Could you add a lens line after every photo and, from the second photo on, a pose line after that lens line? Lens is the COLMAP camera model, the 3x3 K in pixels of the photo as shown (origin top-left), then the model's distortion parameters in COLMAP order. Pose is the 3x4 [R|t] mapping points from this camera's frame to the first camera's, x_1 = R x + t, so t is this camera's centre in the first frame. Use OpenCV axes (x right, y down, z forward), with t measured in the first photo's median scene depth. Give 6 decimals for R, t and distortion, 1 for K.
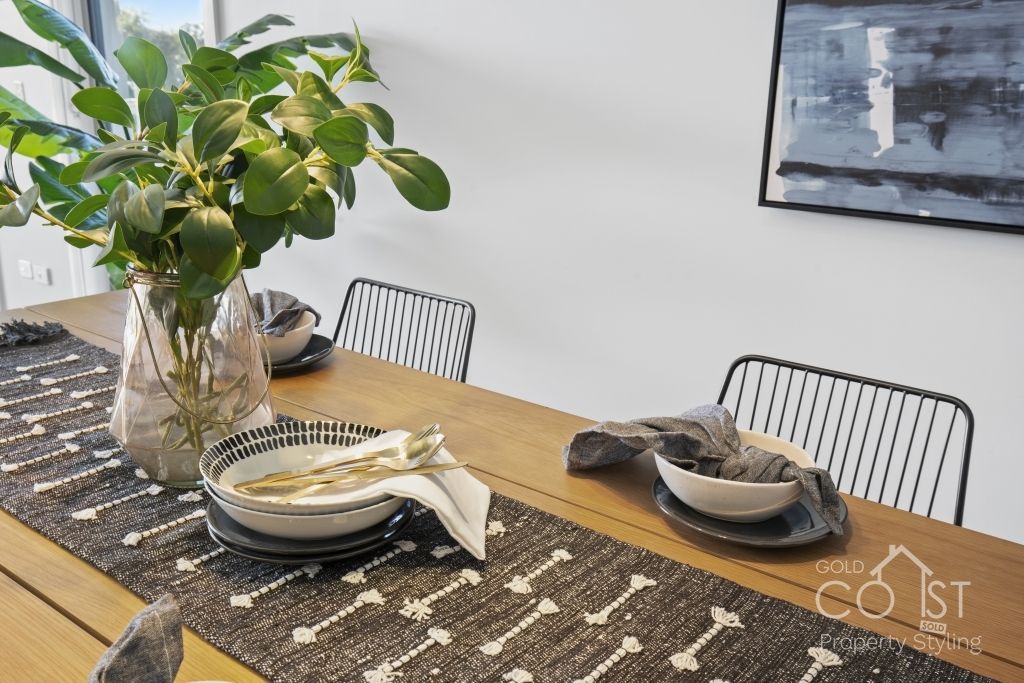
lens RADIAL K [[948.7, 0, 518.6], [0, 948.7, 346.5], [0, 0, 1]] dist [0.034309, 0.000000]
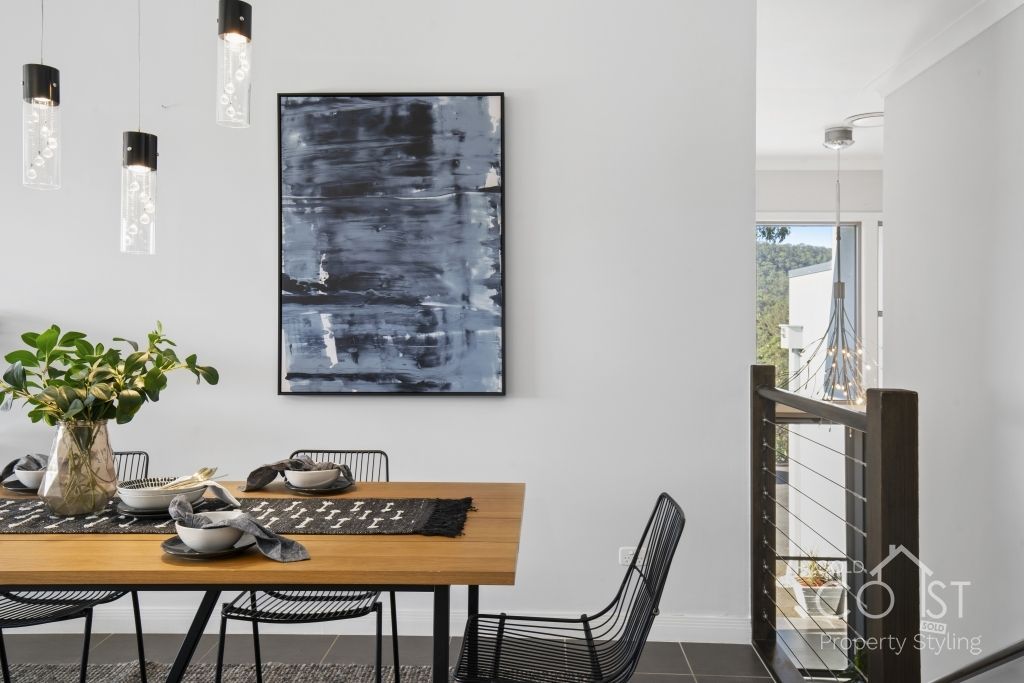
lens RADIAL K [[948.7, 0, 514.8], [0, 948.7, 338.9], [0, 0, 1]] dist [0.034309, 0.000000]
pose [[0.819198, -0.031783, 0.572629, -0.562702], [0.176711, 0.963873, -0.199303, 0.263526], [-0.545608, 0.264458, 0.795219, -1.057077]]
